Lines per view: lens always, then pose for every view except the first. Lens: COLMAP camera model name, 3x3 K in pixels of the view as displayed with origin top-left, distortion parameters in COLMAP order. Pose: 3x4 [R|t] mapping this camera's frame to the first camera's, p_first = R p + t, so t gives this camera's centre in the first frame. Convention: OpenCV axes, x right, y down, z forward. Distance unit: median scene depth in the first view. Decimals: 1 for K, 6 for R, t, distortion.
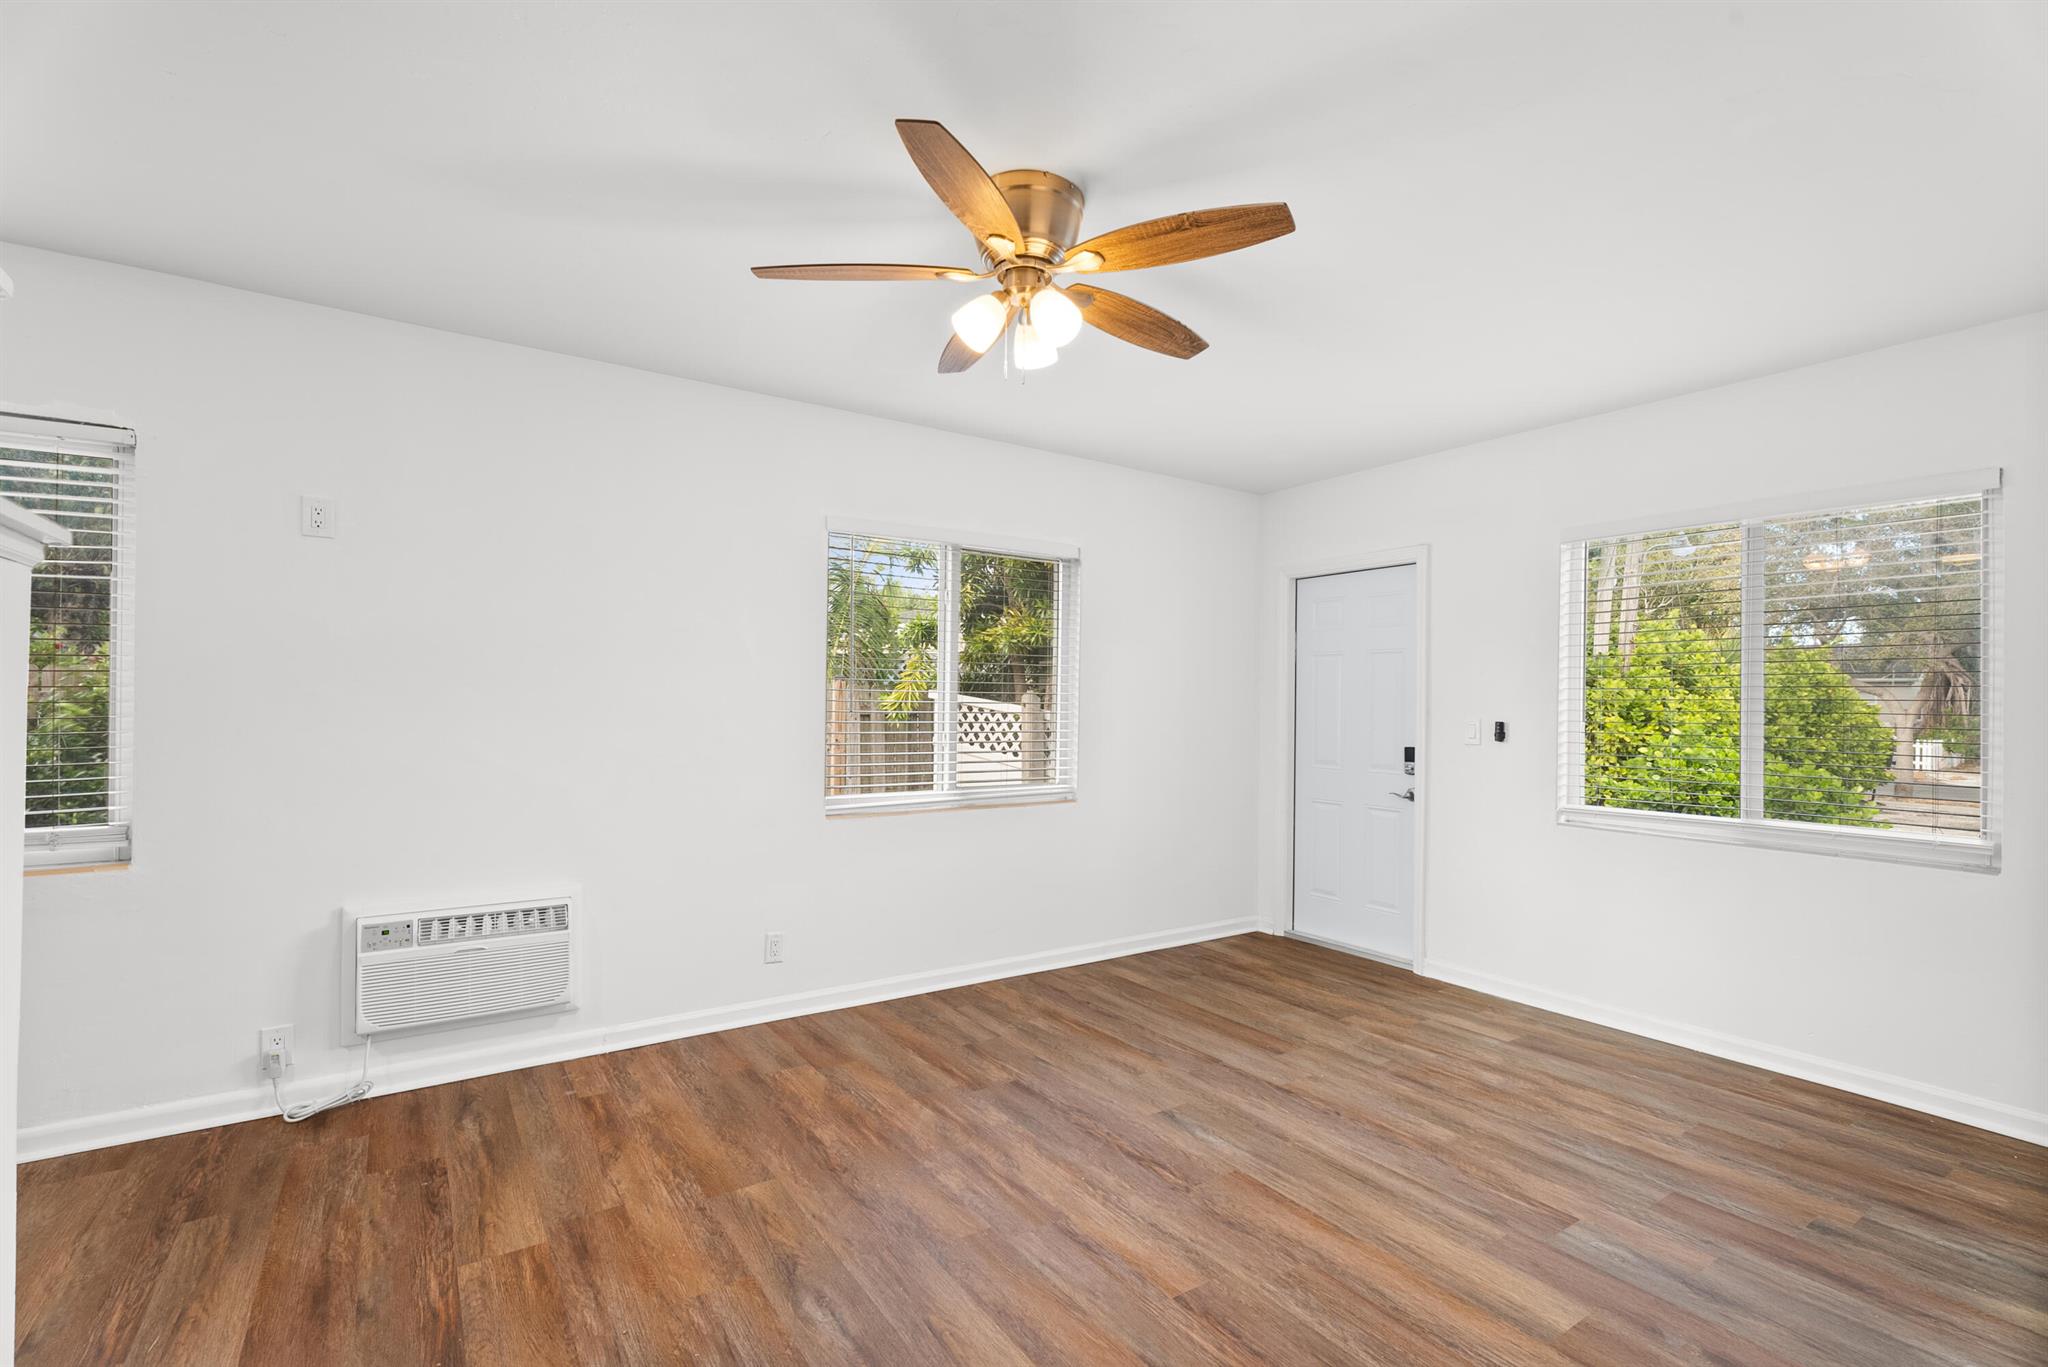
lens RADIAL K [[924.0, 0, 1016.4], [0, 924.0, 694.9], [0, 0, 1]] dist [-0.011817, -0.000781]
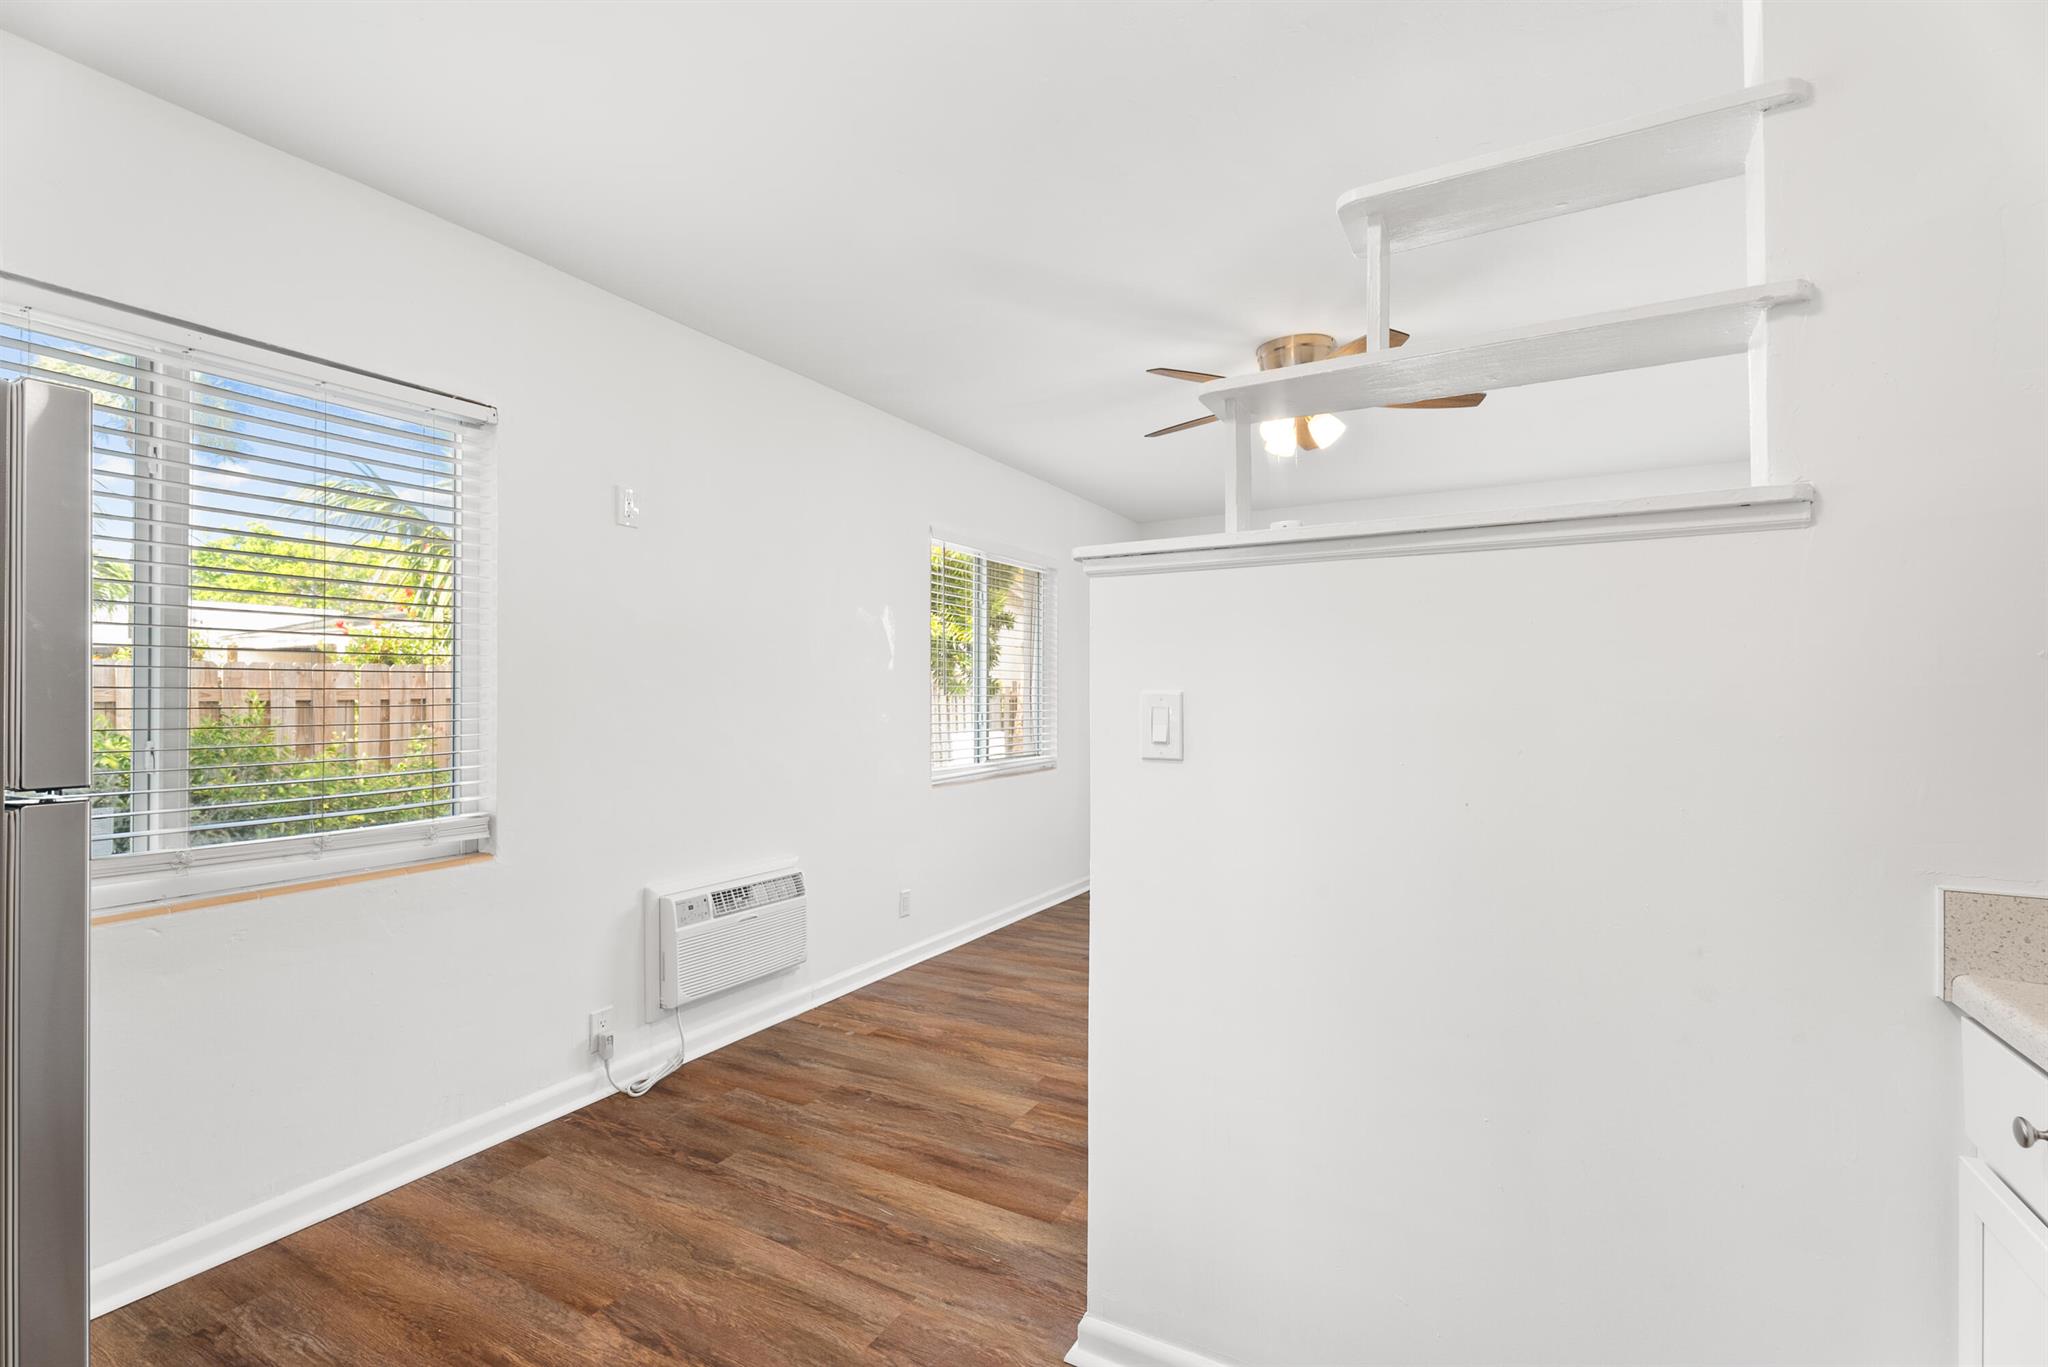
lens RADIAL K [[924.0, 0, 1033.2], [0, 924.0, 691.3], [0, 0, 1]] dist [-0.011817, -0.000781]
pose [[0.897204, -0.007380, 0.441555, -0.819975], [0.004059, 0.999956, 0.008465, 0.005276], [-0.441598, -0.005803, 0.897194, -0.117608]]
